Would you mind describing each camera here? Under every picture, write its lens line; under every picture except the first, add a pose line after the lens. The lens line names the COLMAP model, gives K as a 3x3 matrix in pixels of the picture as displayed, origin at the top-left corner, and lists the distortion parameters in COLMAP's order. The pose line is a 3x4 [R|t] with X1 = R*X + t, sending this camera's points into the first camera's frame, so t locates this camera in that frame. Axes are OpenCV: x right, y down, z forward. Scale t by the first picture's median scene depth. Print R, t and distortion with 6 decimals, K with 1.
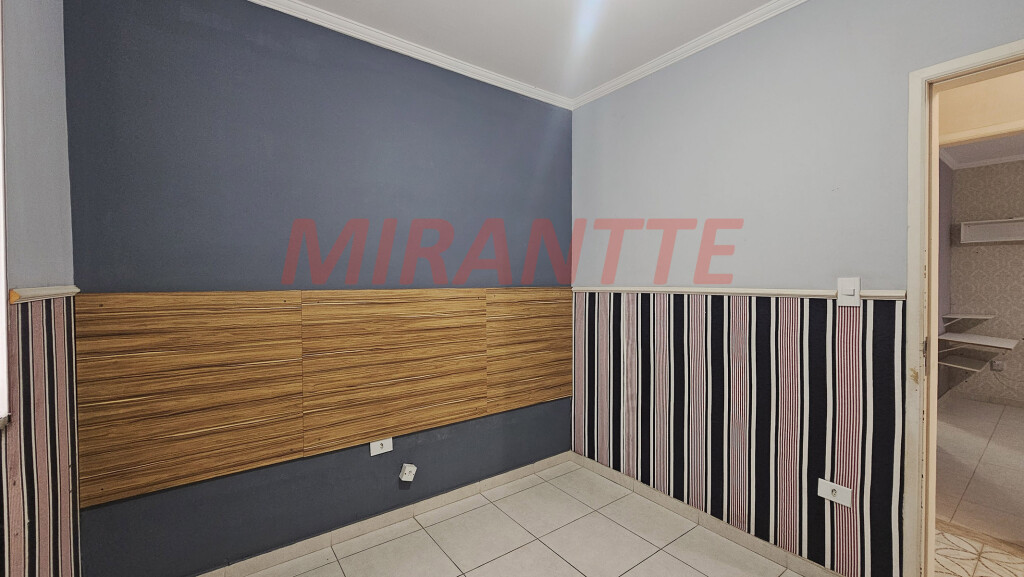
lens RADIAL K [[416.5, 0, 505.3], [0, 416.5, 288.5], [0, 0, 1]] dist [-0.002394, 0.000840]
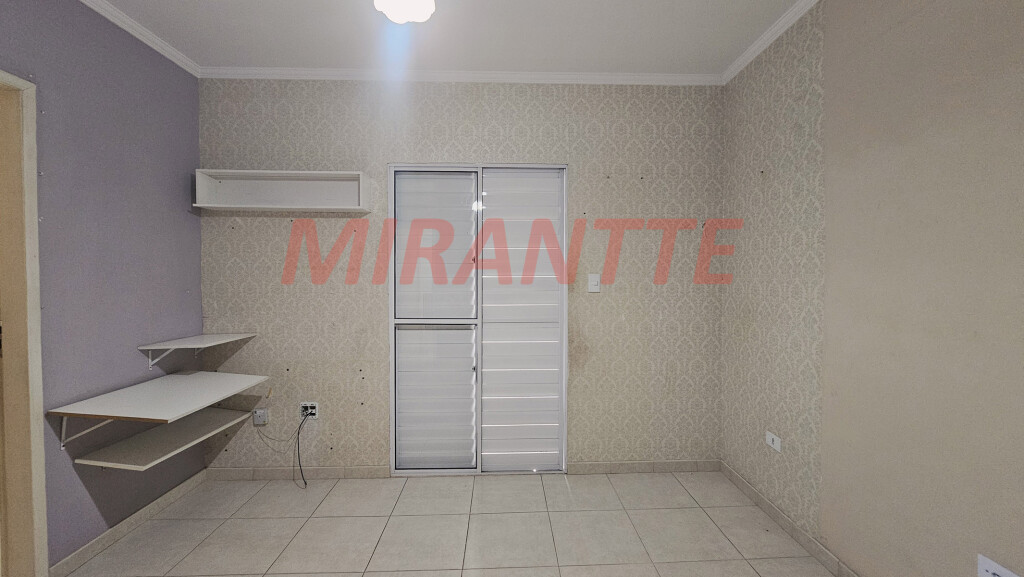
lens RADIAL K [[416.5, 0, 516.1], [0, 416.5, 288.5], [0, 0, 1]] dist [-0.002394, 0.000840]
pose [[0.563137, -0.018198, 0.826163, 1.021679], [0.015708, 0.999813, 0.011316, -0.002193], [-0.826214, 0.006605, 0.563317, 0.402035]]
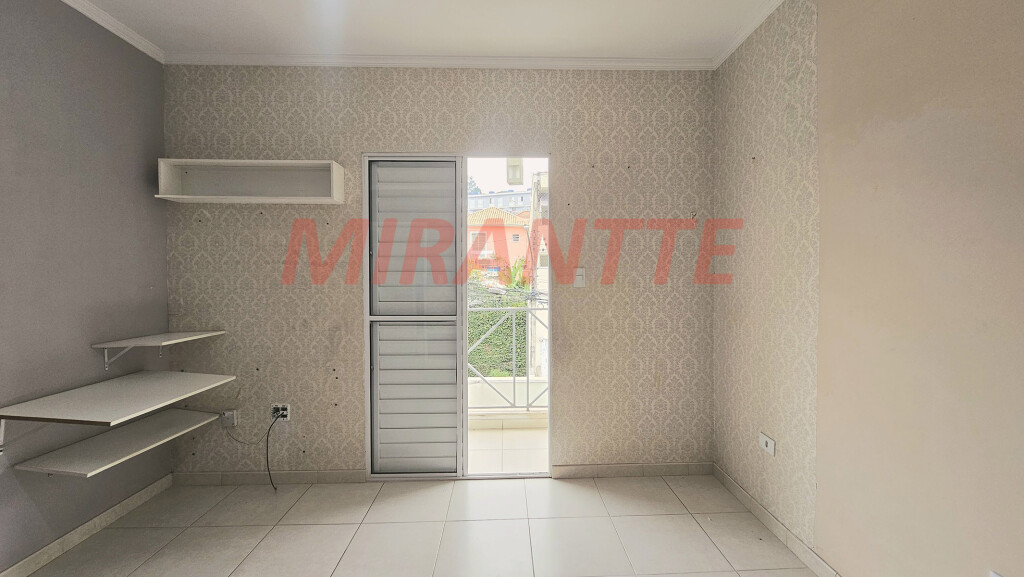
lens RADIAL K [[416.5, 0, 515.2], [0, 416.5, 287.7], [0, 0, 1]] dist [-0.002394, 0.000840]
pose [[0.565698, -0.016907, 0.824439, 1.065581], [0.018987, 0.999792, 0.007475, 0.008081], [-0.824394, 0.011425, 0.565902, 0.394878]]
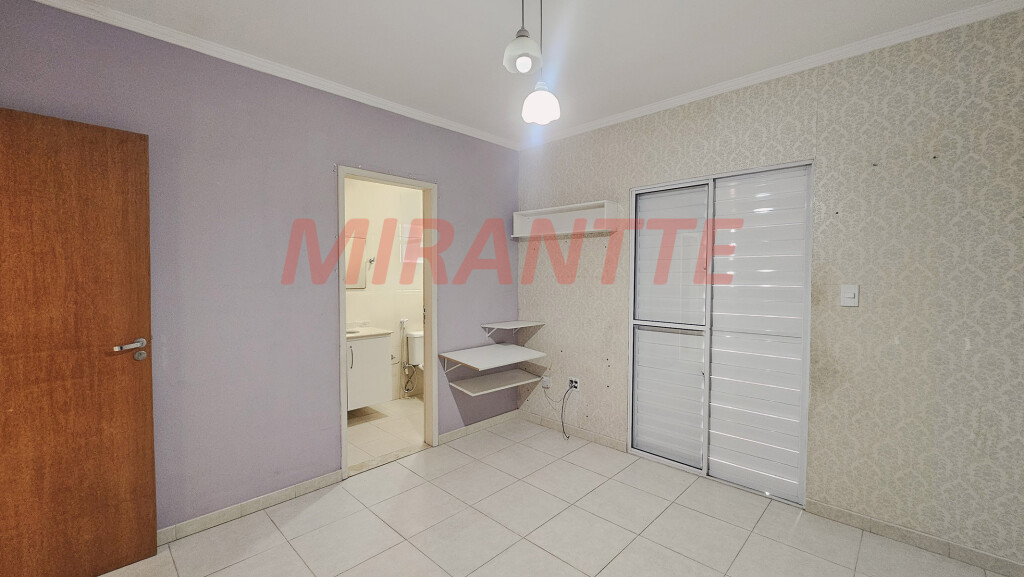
lens RADIAL K [[416.5, 0, 520.7], [0, 416.5, 288.1], [0, 0, 1]] dist [-0.002394, 0.000840]
pose [[0.984013, -0.001022, 0.178095, 1.116978], [-0.000694, 0.999954, 0.009570, -0.016901], [-0.178097, -0.009541, 0.983967, 0.197351]]
